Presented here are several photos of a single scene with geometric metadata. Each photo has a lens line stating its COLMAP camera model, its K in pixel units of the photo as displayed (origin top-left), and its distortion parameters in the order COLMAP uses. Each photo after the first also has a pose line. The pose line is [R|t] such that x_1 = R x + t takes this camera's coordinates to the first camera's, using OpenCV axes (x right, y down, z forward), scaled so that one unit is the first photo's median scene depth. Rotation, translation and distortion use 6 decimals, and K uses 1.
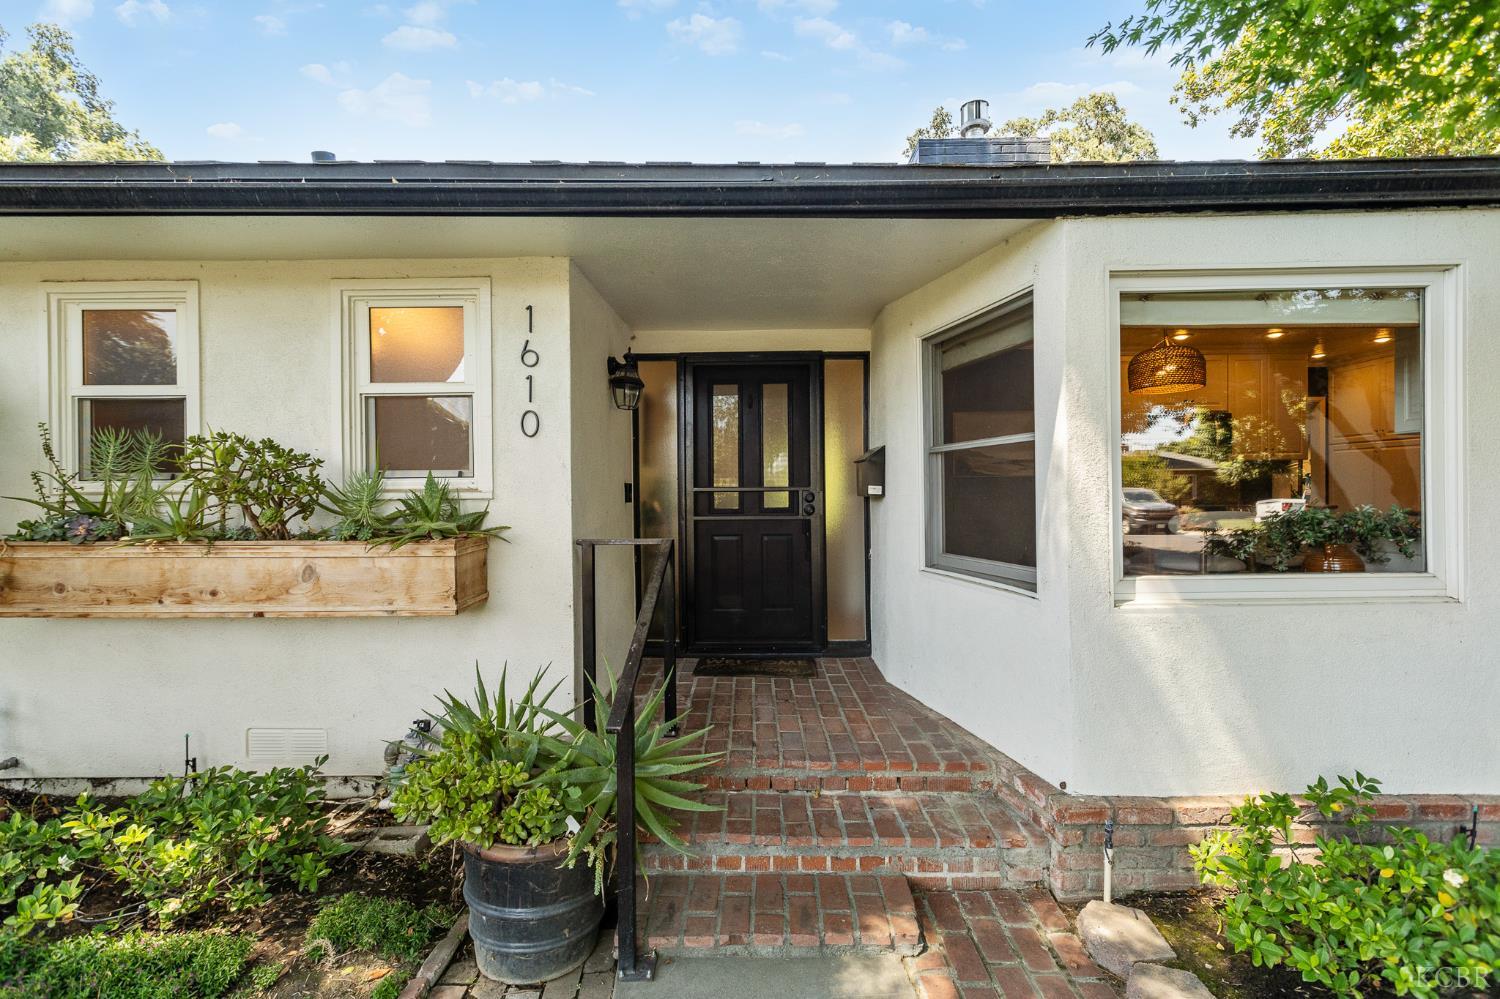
lens RADIAL K [[675.2, 0, 755.5], [0, 675.2, 484.1], [0, 0, 1]] dist [0.001161, -0.000477]
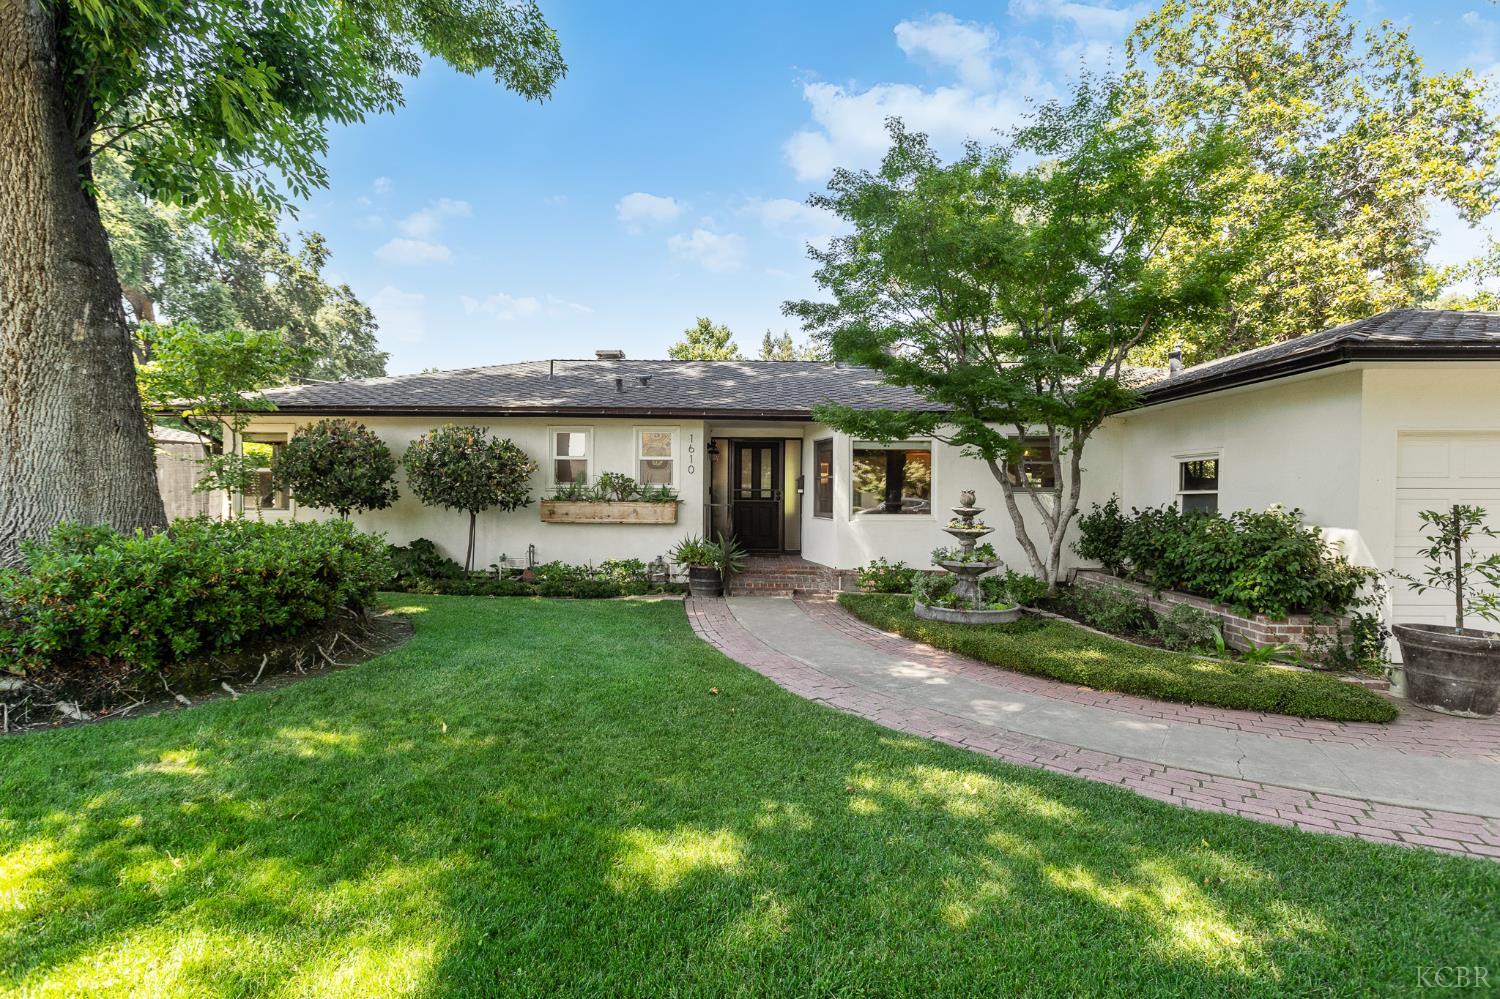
lens RADIAL K [[692.5, 0, 750.0], [0, 692.5, 499.5], [0, 0, 1]] dist [-0.003028, -0.000477]
pose [[0.999792, 0.014162, -0.014644, 0.014269], [-0.013843, 0.999670, 0.021624, -0.018662], [0.014945, -0.021417, 0.999659, -2.459896]]
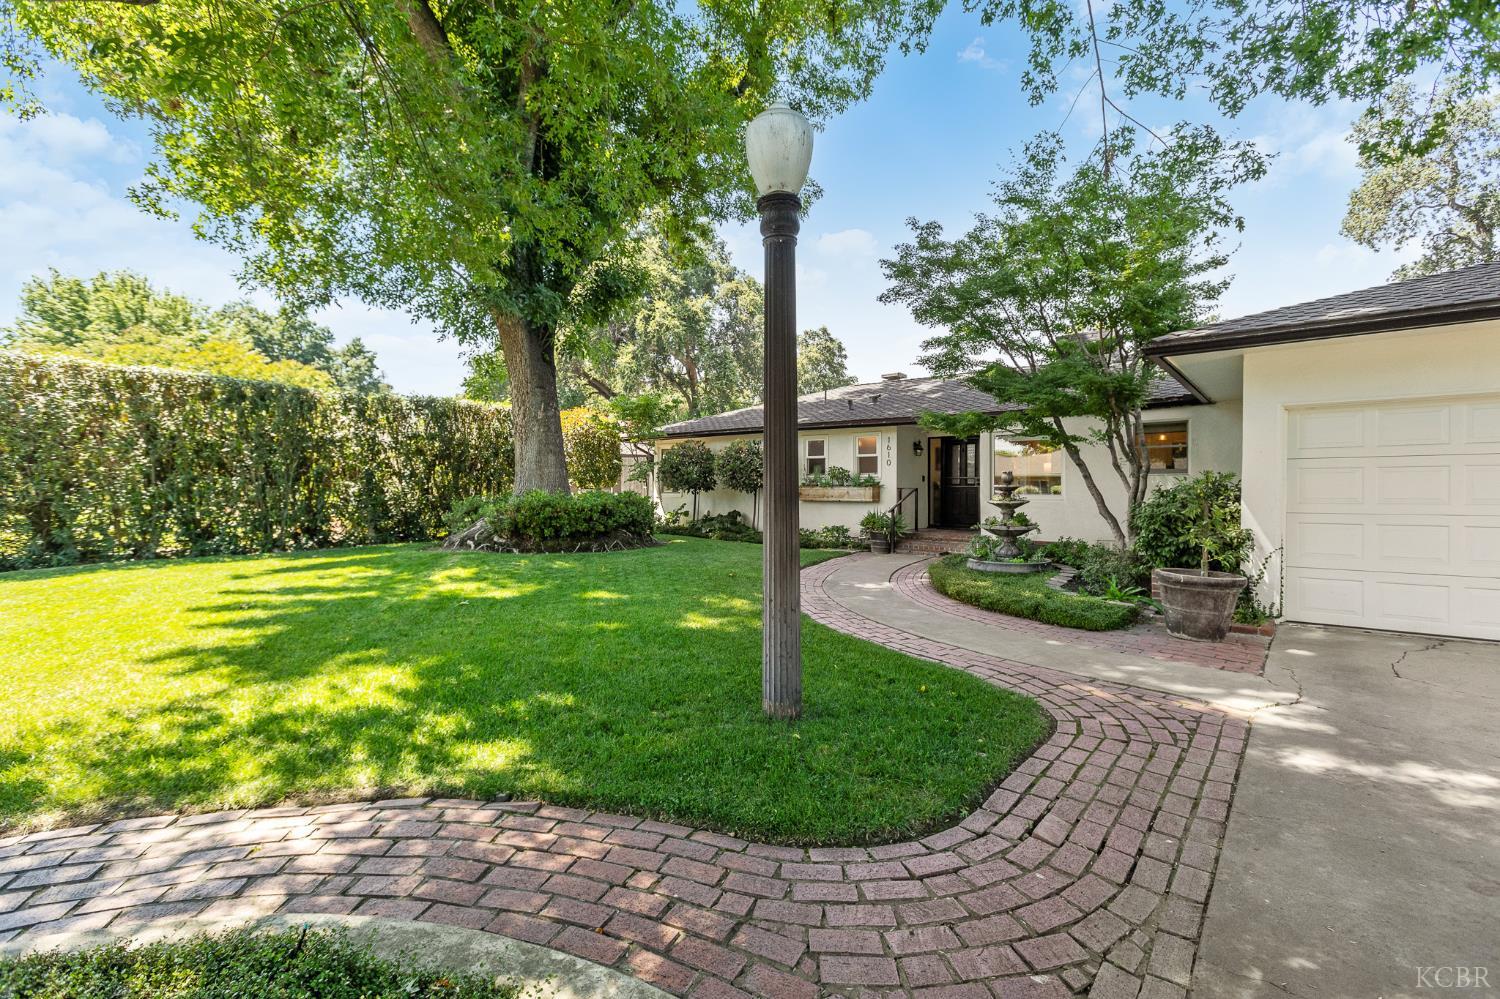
lens RADIAL K [[675.2, 0, 755.5], [0, 675.2, 484.1], [0, 0, 1]] dist [0.001161, -0.000477]
pose [[0.766887, 0.003116, -0.641775, 1.923550], [-0.001227, 0.999994, 0.003389, 0.043053], [0.641781, -0.001811, 0.766886, -3.108656]]
